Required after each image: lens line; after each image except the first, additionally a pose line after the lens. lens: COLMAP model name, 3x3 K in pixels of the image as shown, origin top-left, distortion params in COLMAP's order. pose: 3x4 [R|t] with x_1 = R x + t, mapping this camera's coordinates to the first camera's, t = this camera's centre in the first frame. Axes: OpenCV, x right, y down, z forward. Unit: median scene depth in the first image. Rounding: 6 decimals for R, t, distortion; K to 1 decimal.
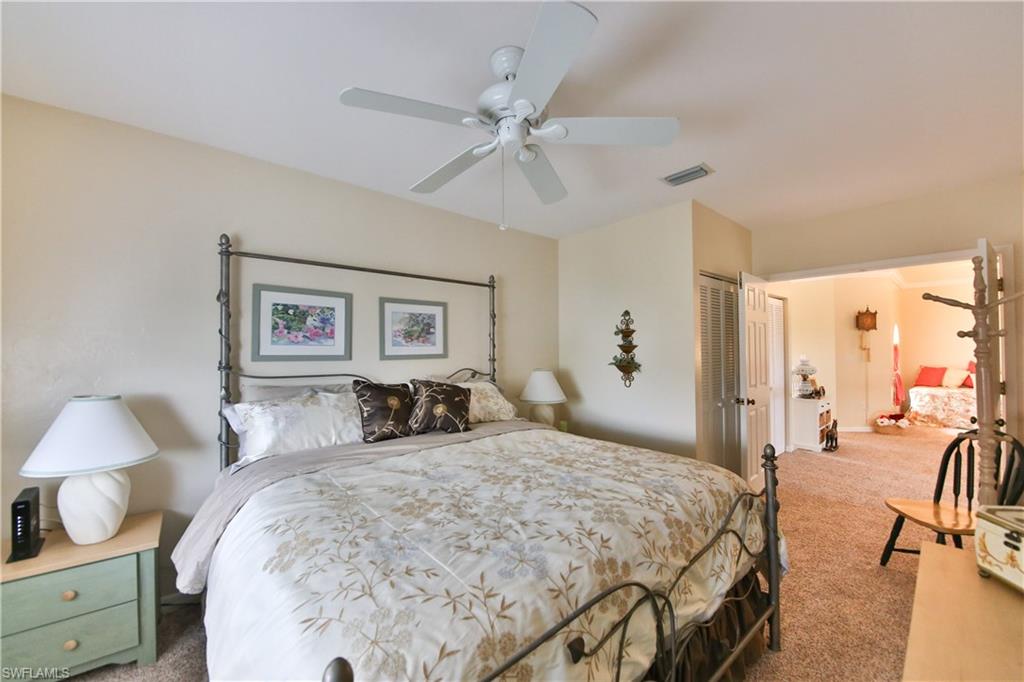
lens RADIAL K [[376.7, 0, 517.3], [0, 376.7, 341.7], [0, 0, 1]] dist [0.049724, -0.028701]
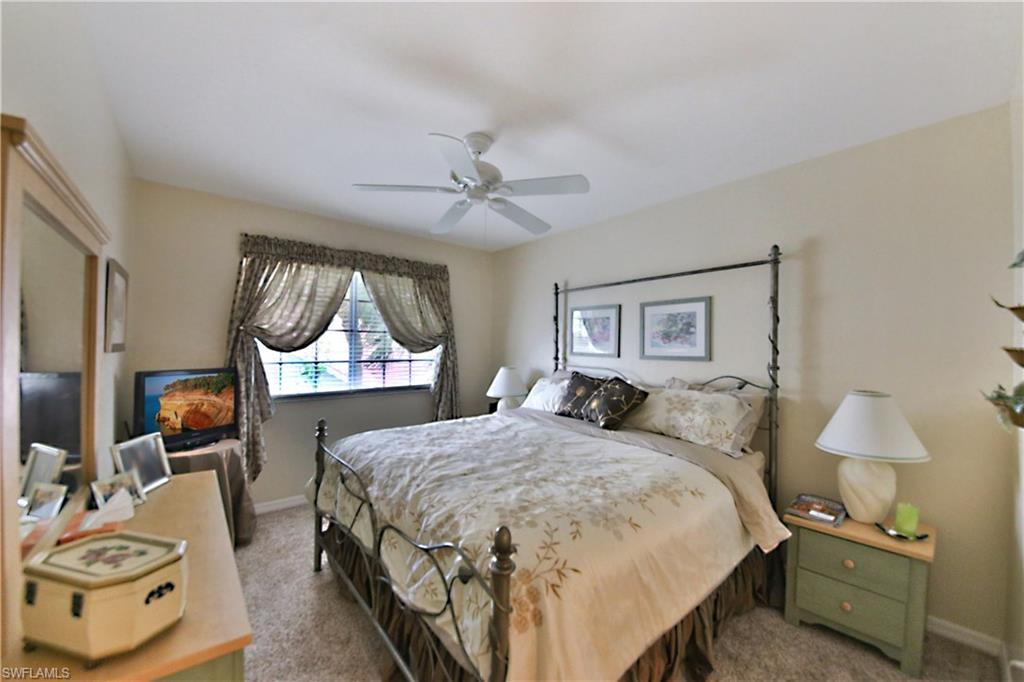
lens RADIAL K [[376.7, 0, 517.3], [0, 376.7, 341.7], [0, 0, 1]] dist [0.049724, -0.028701]
pose [[0.004744, -0.013242, -0.999901, 0.744775], [0.002535, 0.999909, -0.013230, 0.010282], [0.999986, -0.002472, 0.004777, 0.628479]]
